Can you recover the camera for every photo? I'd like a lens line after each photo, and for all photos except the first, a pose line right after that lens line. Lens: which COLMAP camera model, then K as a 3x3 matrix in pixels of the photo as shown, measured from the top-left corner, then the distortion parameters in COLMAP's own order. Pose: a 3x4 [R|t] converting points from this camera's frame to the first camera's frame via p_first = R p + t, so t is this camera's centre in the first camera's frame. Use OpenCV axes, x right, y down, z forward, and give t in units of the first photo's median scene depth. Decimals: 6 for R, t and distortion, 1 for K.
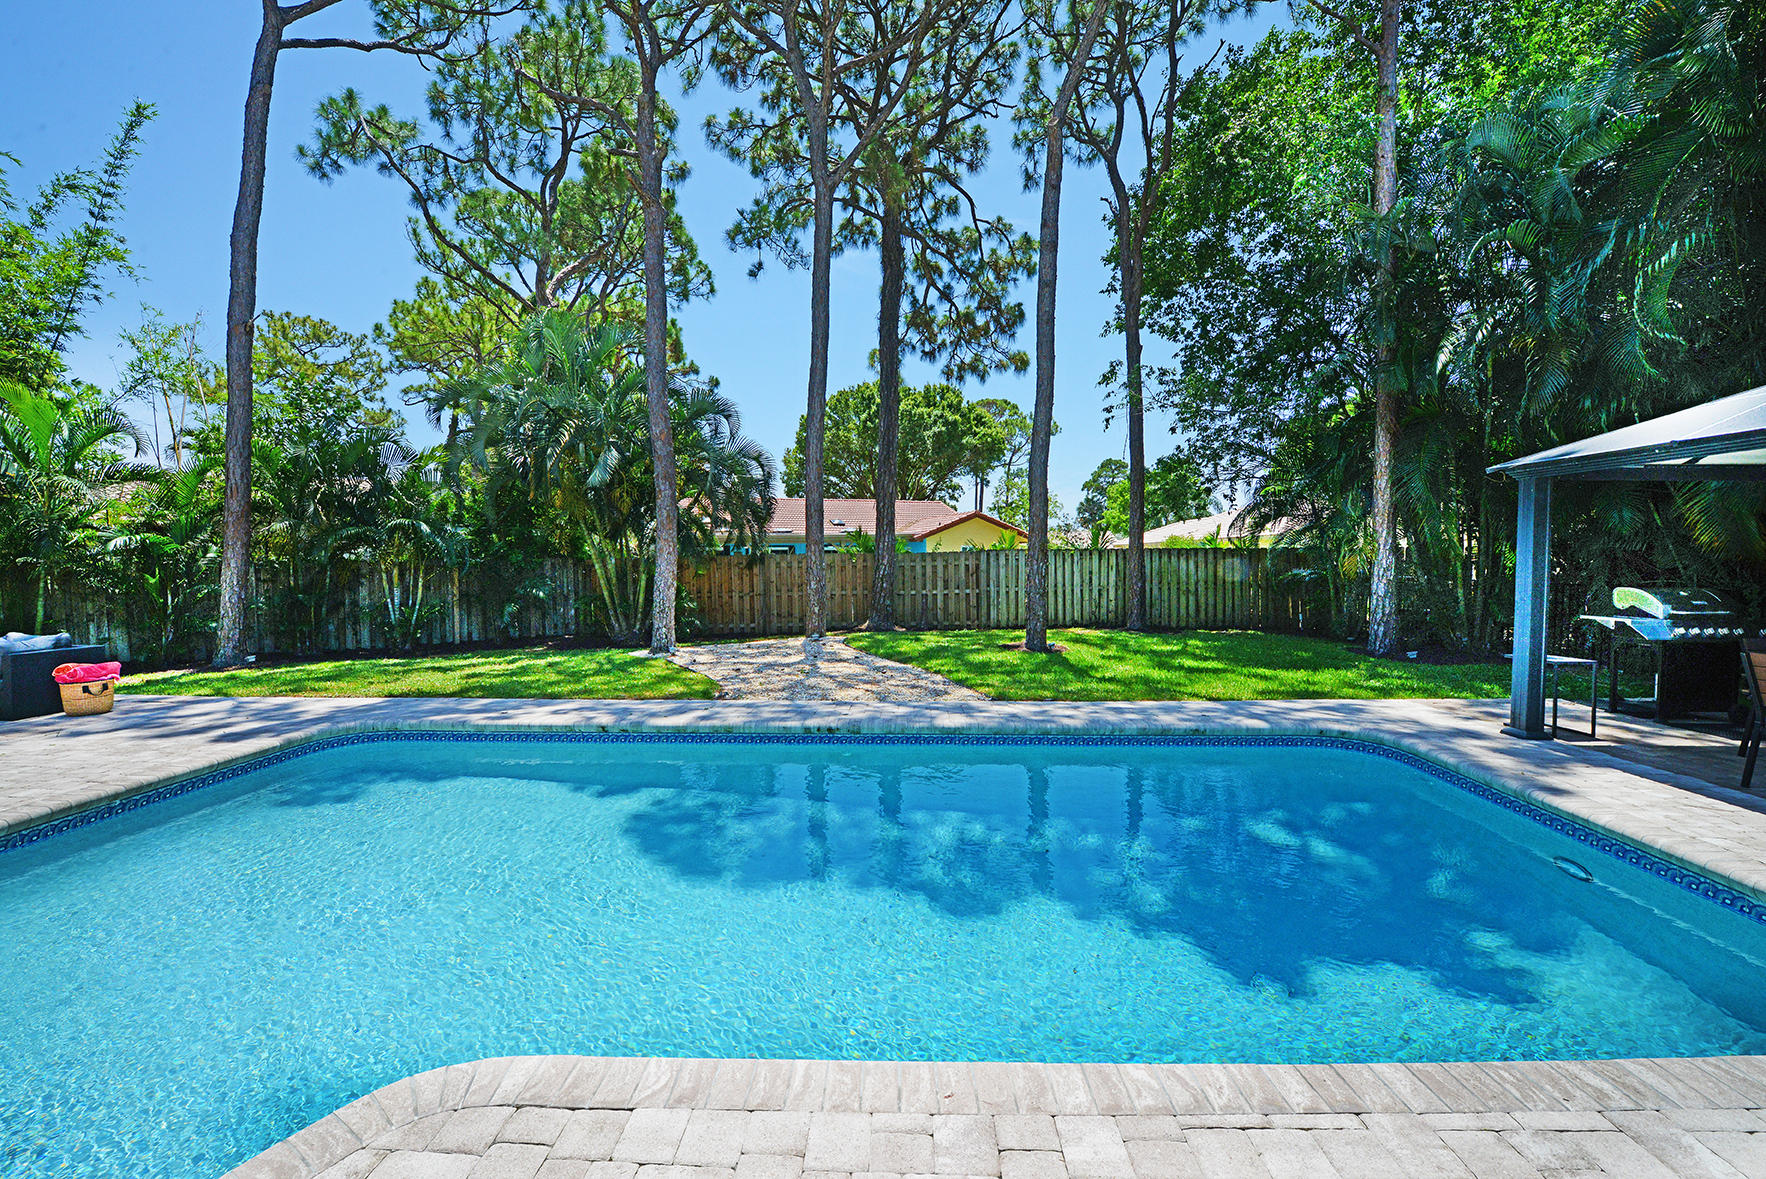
lens RADIAL K [[735.6, 0, 880.4], [0, 735.6, 560.1], [0, 0, 1]] dist [-0.015194, -0.002173]
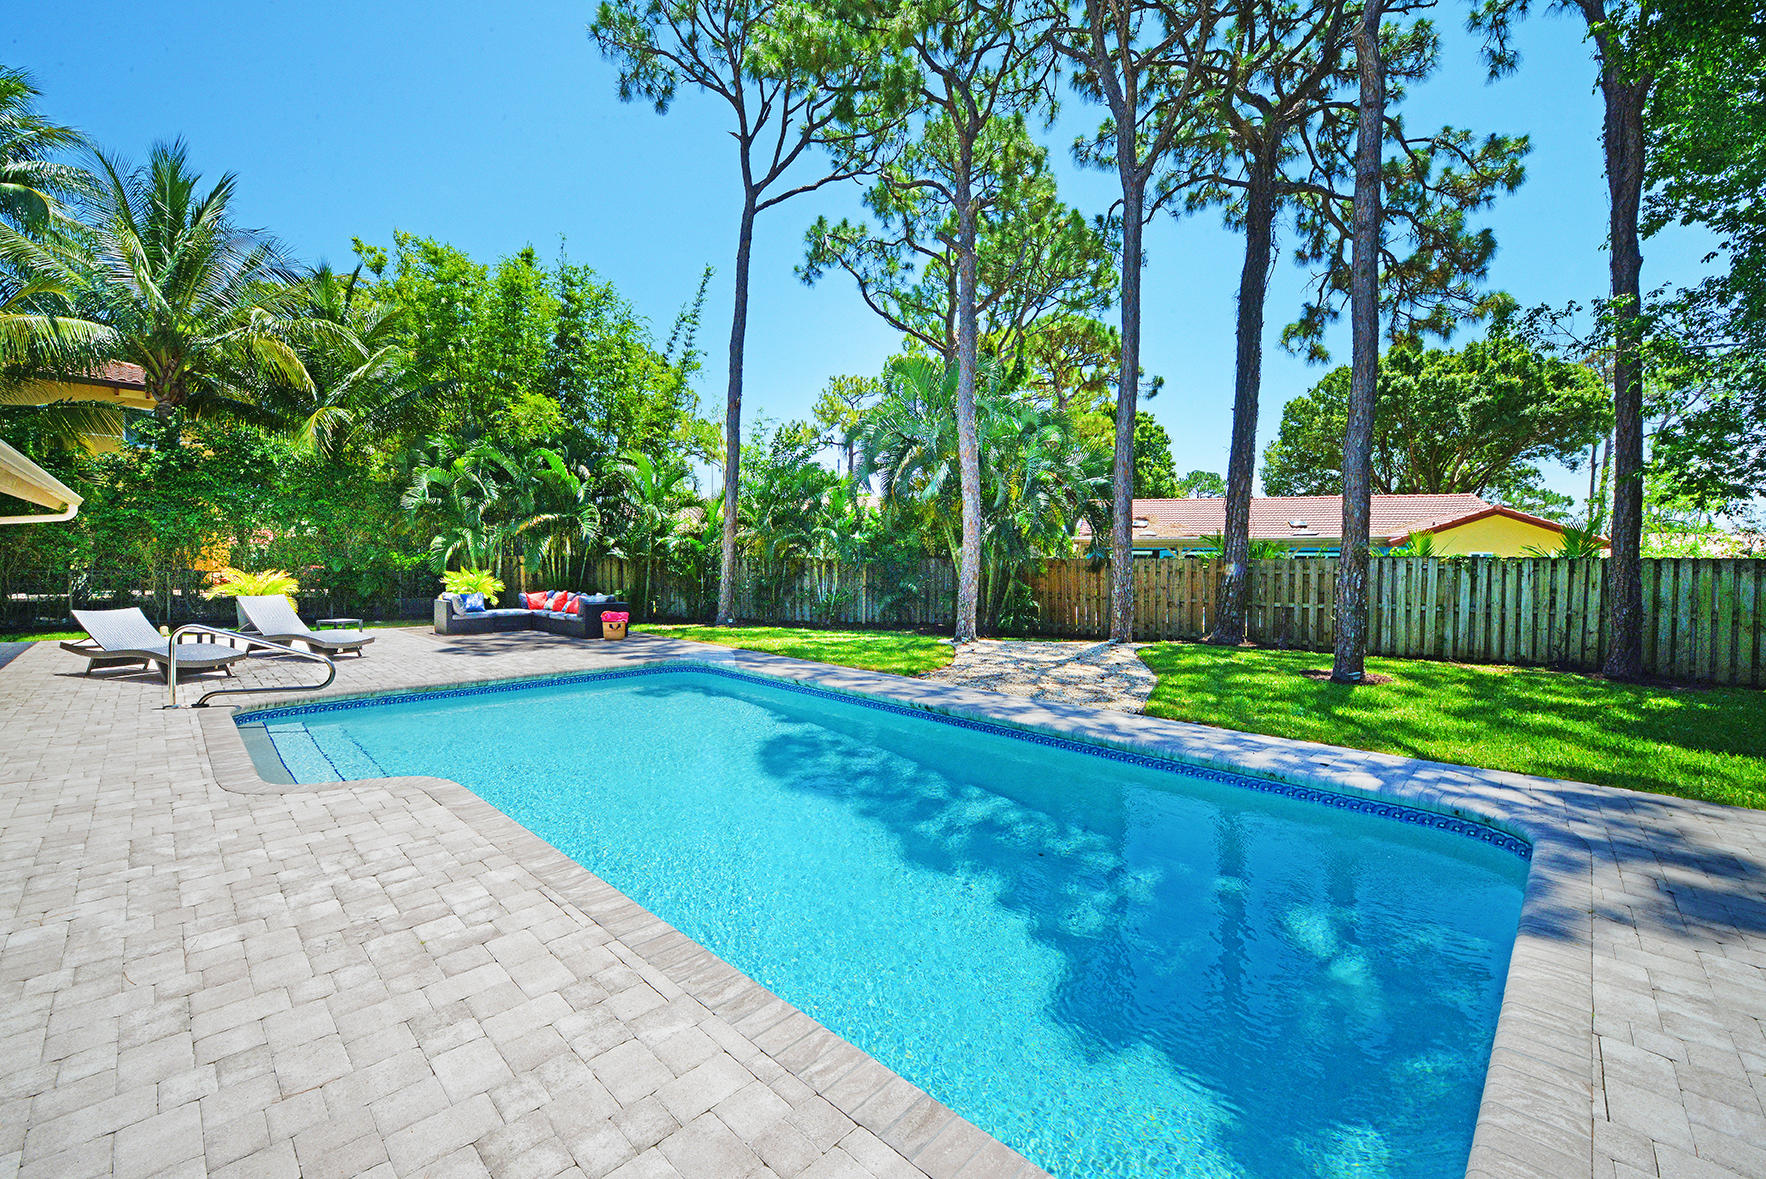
lens RADIAL K [[735.6, 0, 860.4], [0, 735.6, 558.3], [0, 0, 1]] dist [-0.015194, -0.002173]
pose [[0.736250, 0.015522, -0.676532, 0.285855], [-0.020481, 0.999790, 0.000651, -0.001467], [0.676400, 0.013377, 0.736413, 0.032106]]
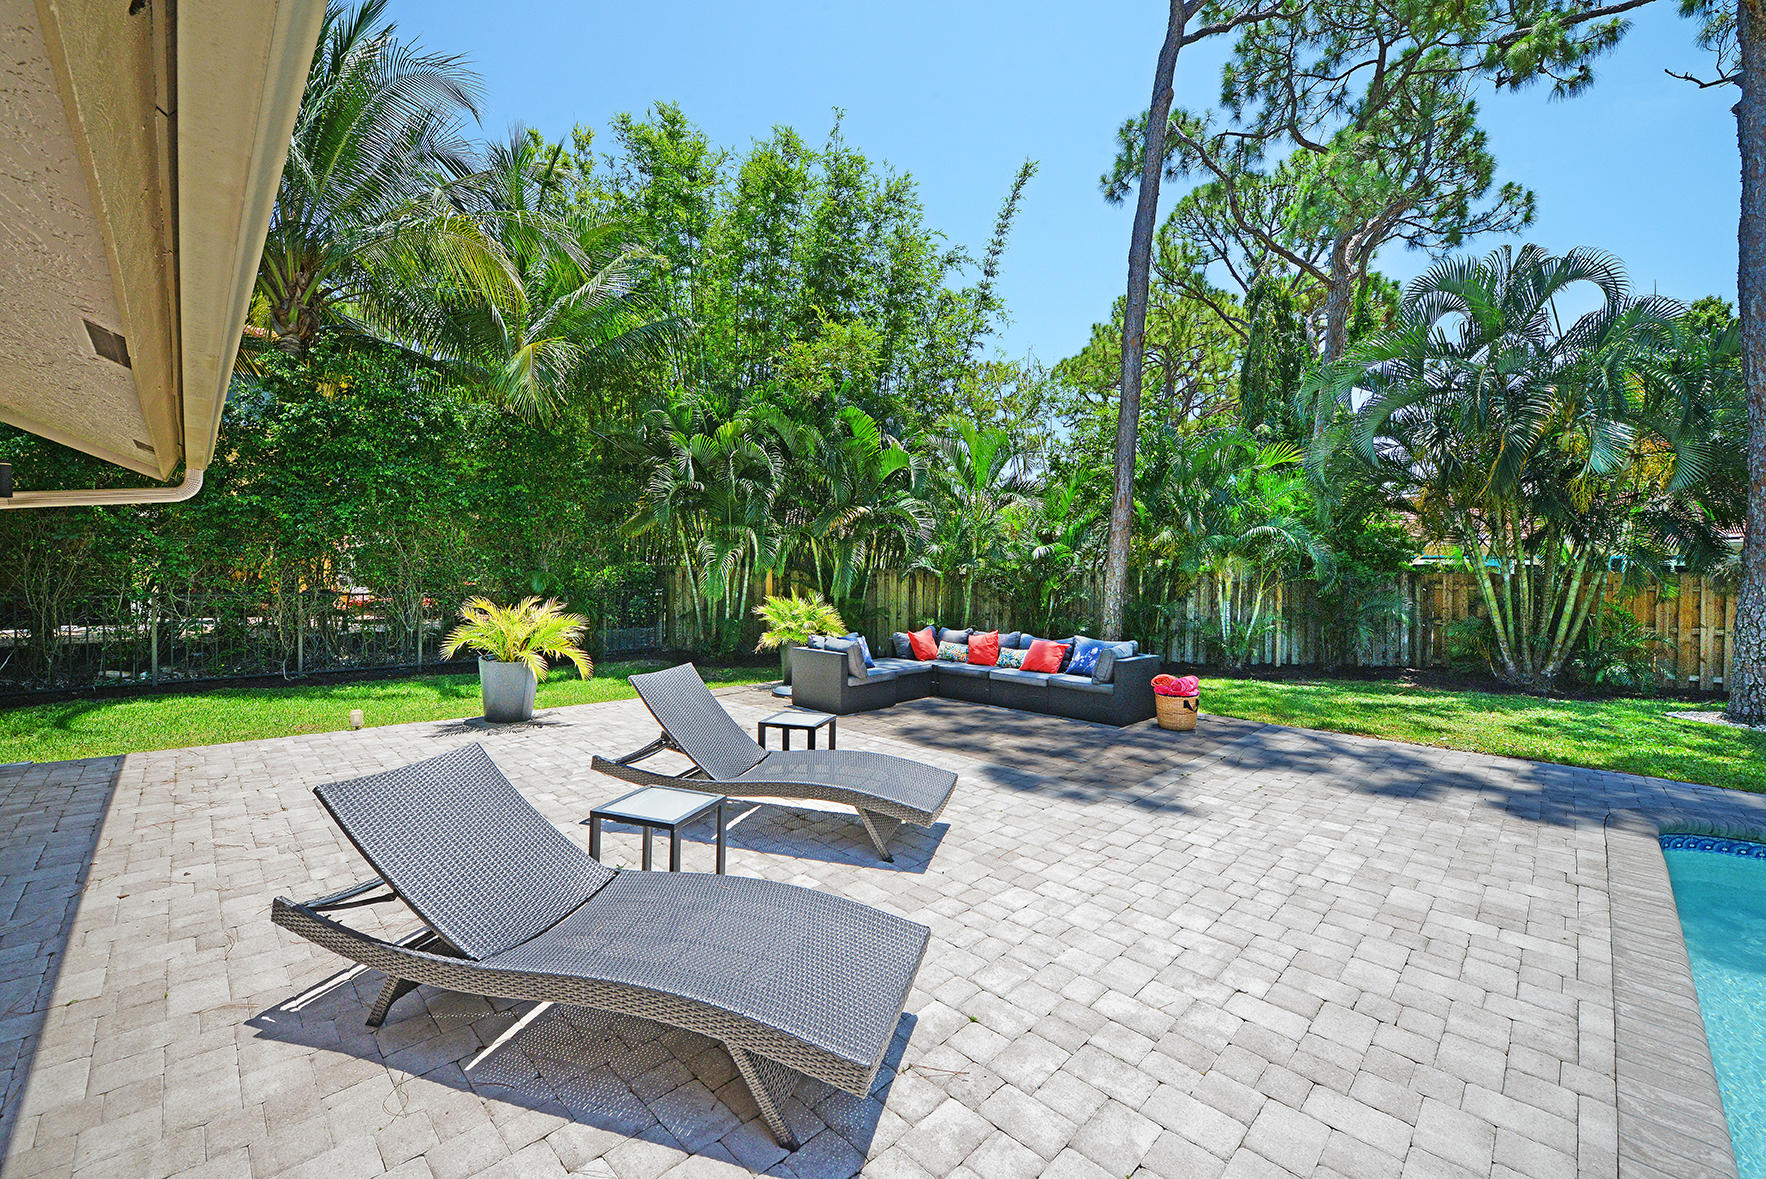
lens RADIAL K [[735.6, 0, 860.7], [0, 735.6, 562.5], [0, 0, 1]] dist [-0.015194, -0.002173]
pose [[0.719535, 0.010879, -0.694371, -0.317987], [-0.019879, 0.999790, -0.004935, 0.002392], [0.694172, 0.017354, 0.719600, 0.000185]]
